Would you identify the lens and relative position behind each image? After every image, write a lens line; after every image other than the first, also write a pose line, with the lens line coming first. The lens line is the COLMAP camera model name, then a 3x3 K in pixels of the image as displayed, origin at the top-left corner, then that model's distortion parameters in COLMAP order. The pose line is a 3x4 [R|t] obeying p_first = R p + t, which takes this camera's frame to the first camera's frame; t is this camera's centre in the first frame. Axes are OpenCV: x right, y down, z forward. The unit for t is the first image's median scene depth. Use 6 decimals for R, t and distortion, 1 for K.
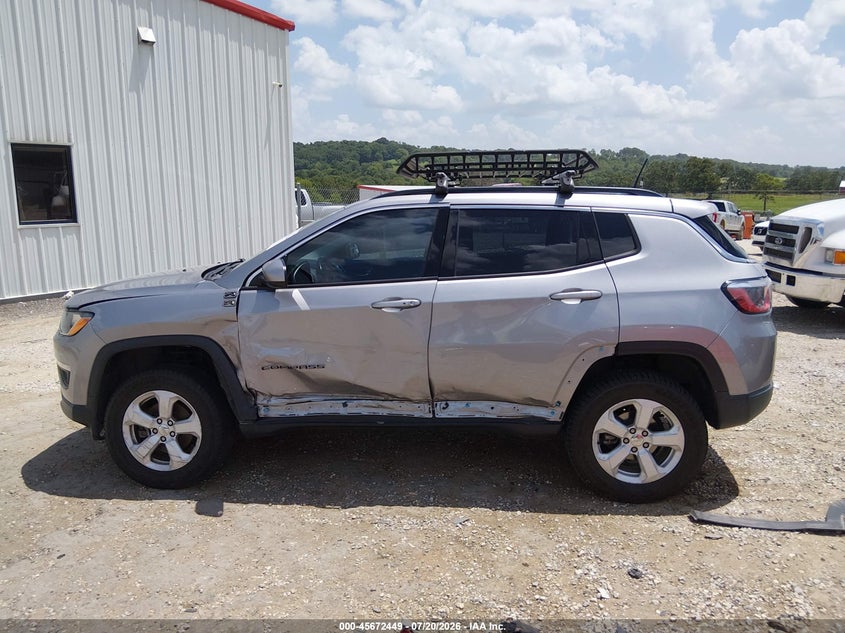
lens RADIAL K [[635.9, 0, 424.8], [0, 635.9, 320.5], [0, 0, 1]] dist [0.042013, -0.064308]
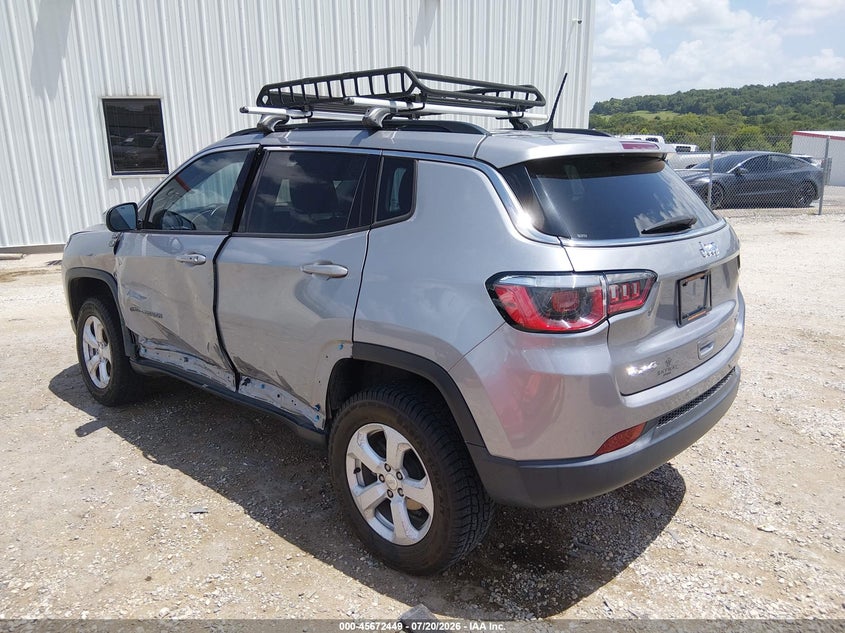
lens RADIAL K [[635.9, 0, 453.8], [0, 635.9, 326.2], [0, 0, 1]] dist [0.042013, -0.064308]
pose [[0.805063, 0.152974, -0.573126, 0.744099], [-0.106253, 0.987738, 0.114386, -0.070966], [0.583596, -0.031192, 0.811445, 0.452436]]
